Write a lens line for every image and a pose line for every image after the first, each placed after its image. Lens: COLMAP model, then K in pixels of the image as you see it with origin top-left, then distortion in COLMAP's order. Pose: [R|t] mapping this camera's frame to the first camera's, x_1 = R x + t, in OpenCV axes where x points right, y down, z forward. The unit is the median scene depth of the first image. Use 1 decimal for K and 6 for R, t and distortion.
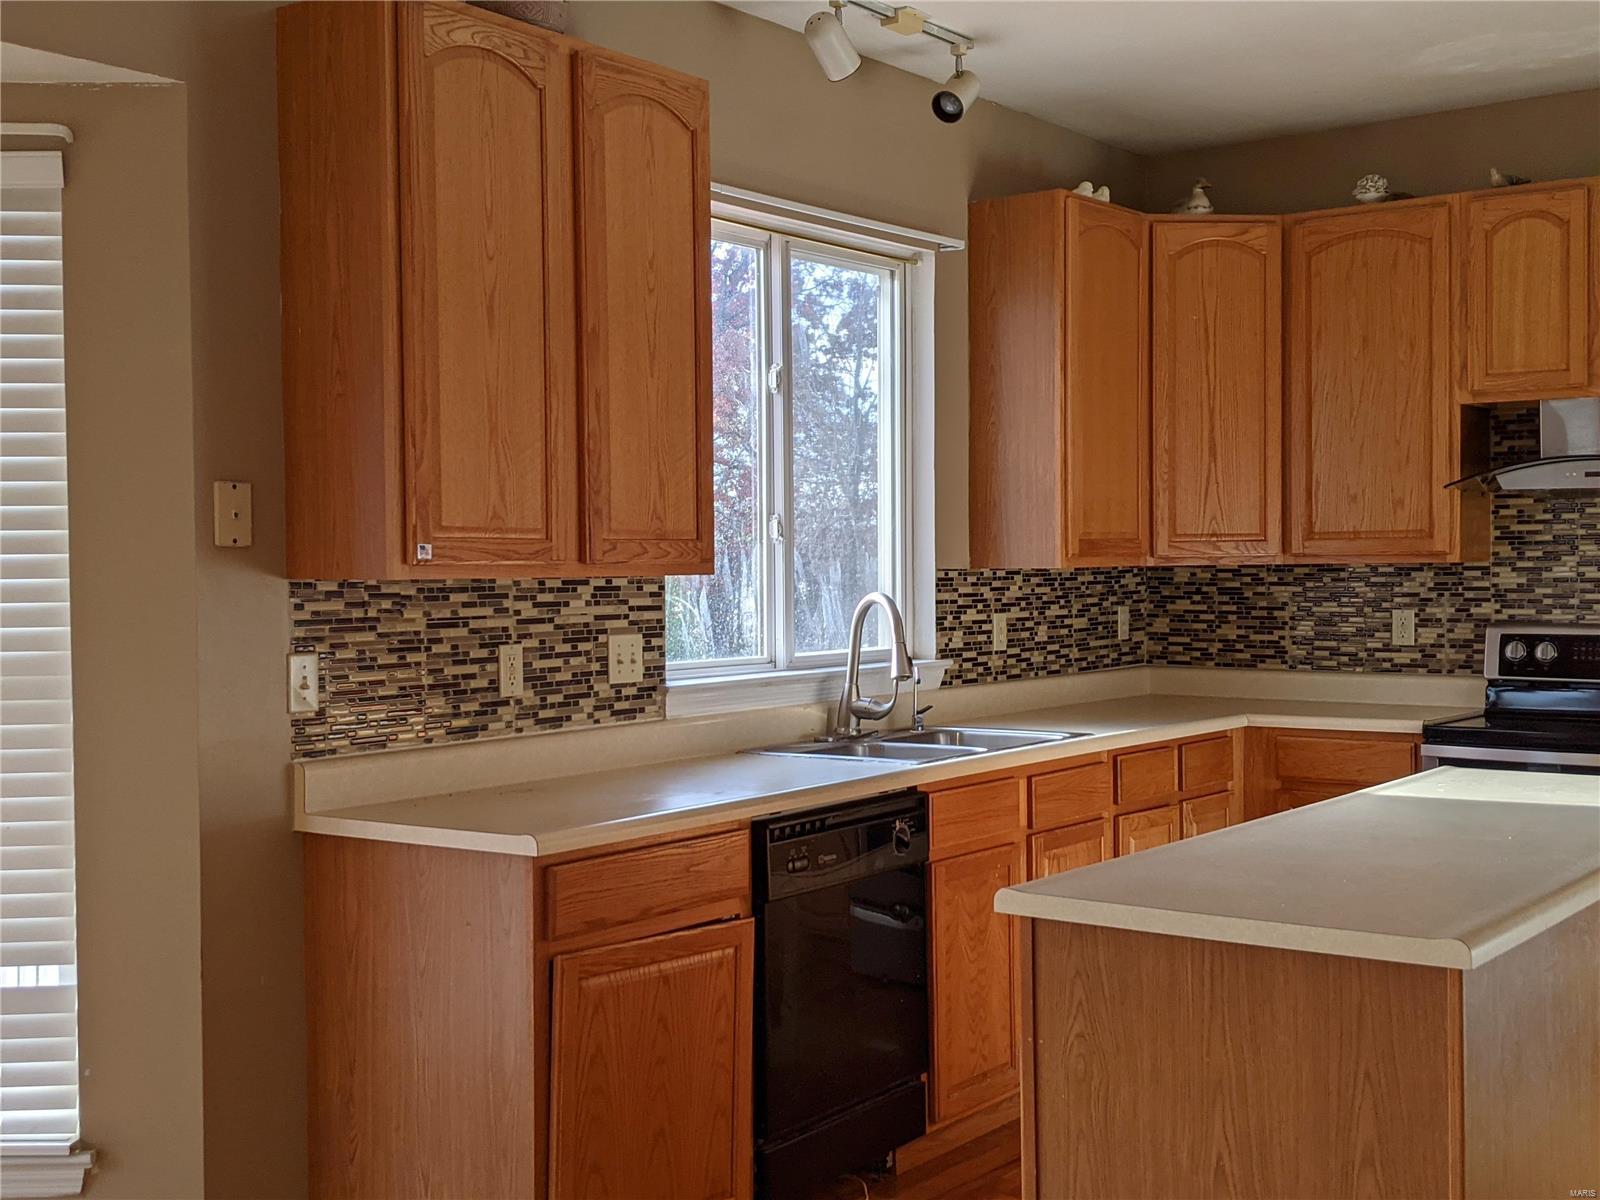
lens RADIAL K [[1877.7, 0, 807.5], [0, 1877.7, 571.4], [0, 0, 1]] dist [0.126349, -0.438171]
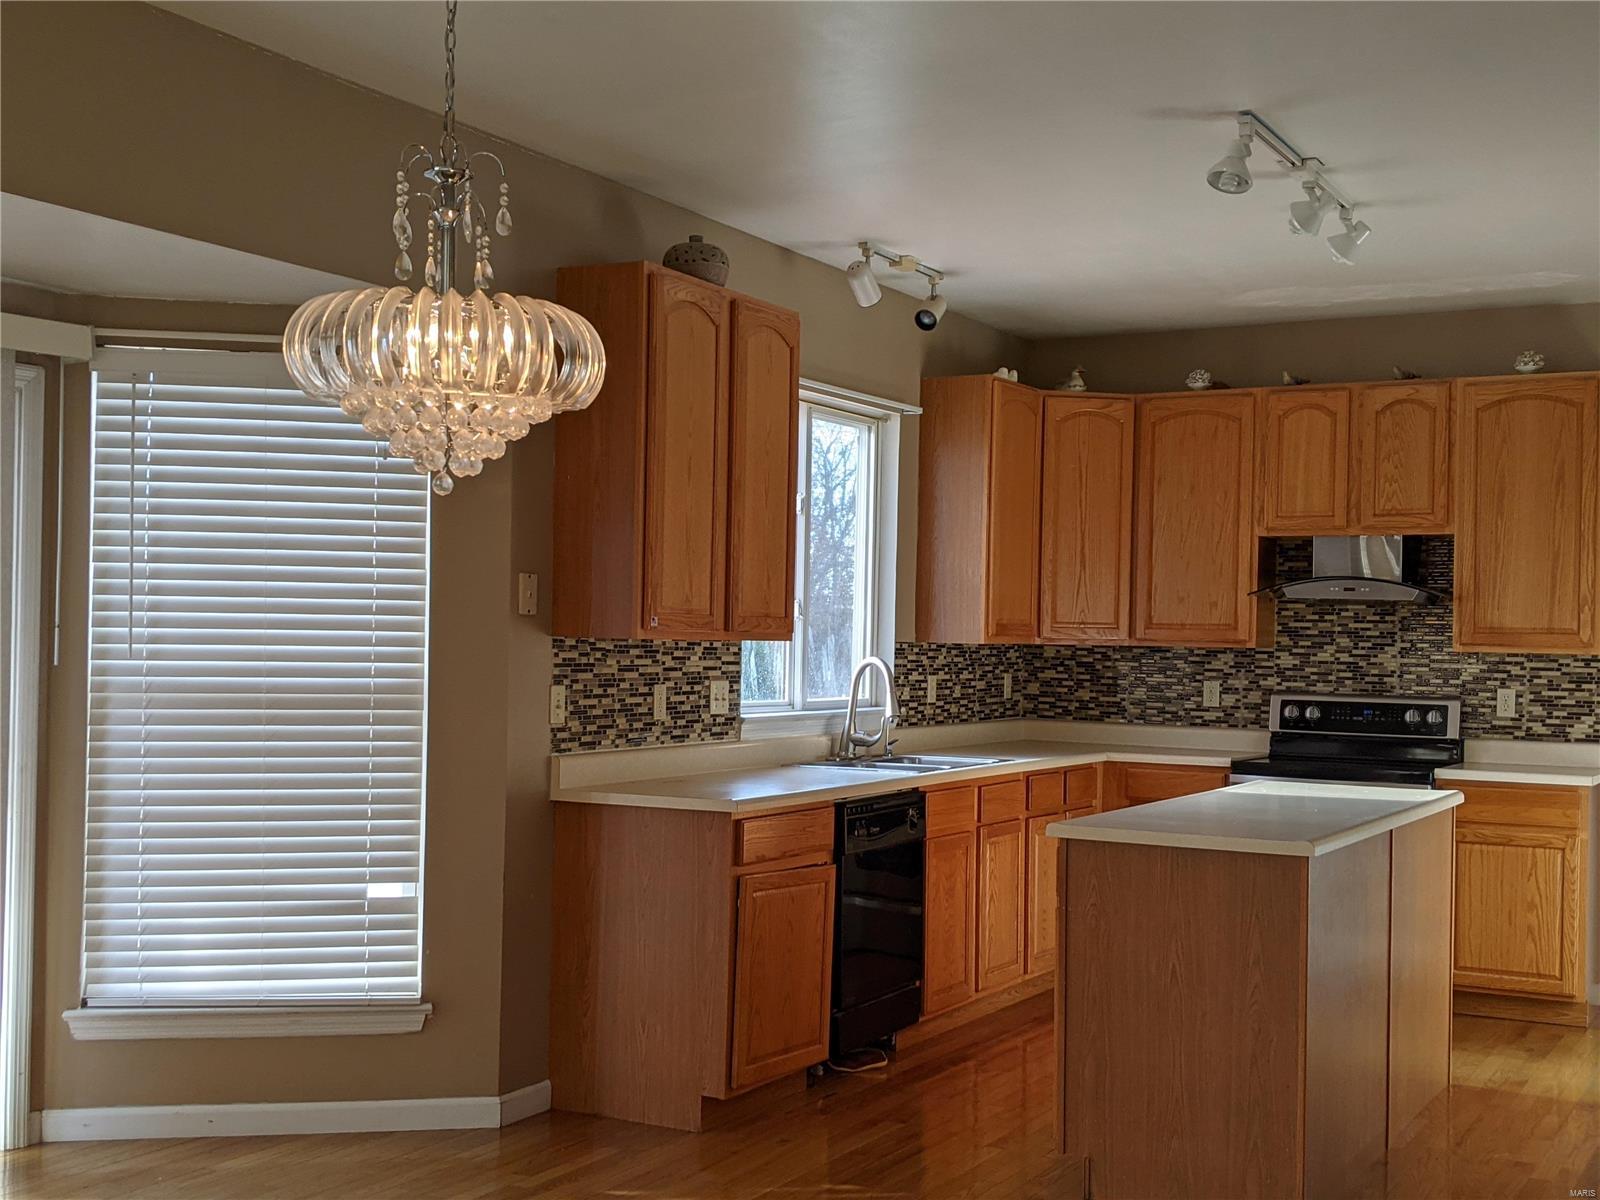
lens RADIAL K [[1872.7, 0, 800.0], [0, 1872.7, 600.0], [0, 0, 1]] dist [0.177443, -0.712925]
pose [[0.990818, 0.031139, 0.131568, -0.177116], [-0.027992, 0.999278, -0.025702, 0.005141], [-0.132273, 0.021783, 0.990974, -0.348746]]
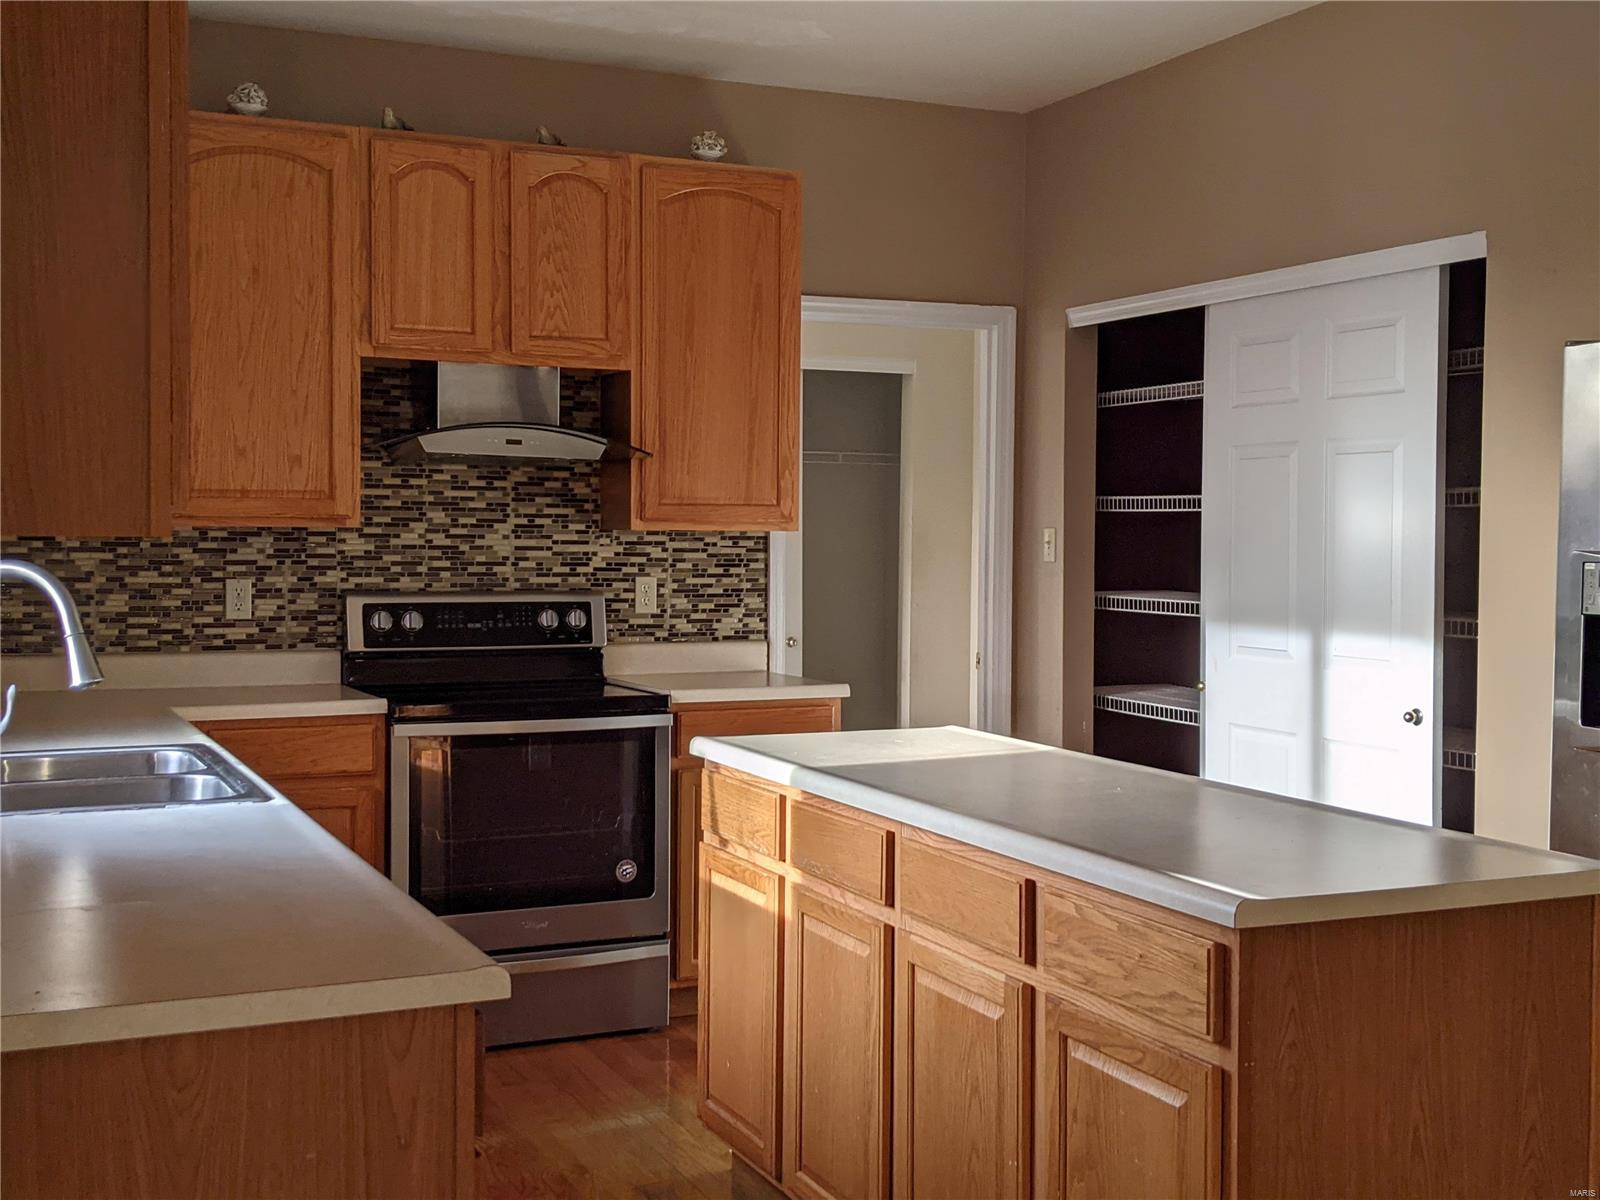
lens RADIAL K [[1872.7, 0, 800.0], [0, 1872.7, 600.0], [0, 0, 1]] dist [0.177443, -0.712925]
pose [[0.467827, -0.021497, 0.883559, -0.369084], [-0.009494, 0.999524, 0.029346, 0.001395], [-0.883769, -0.022118, 0.467400, 0.370223]]
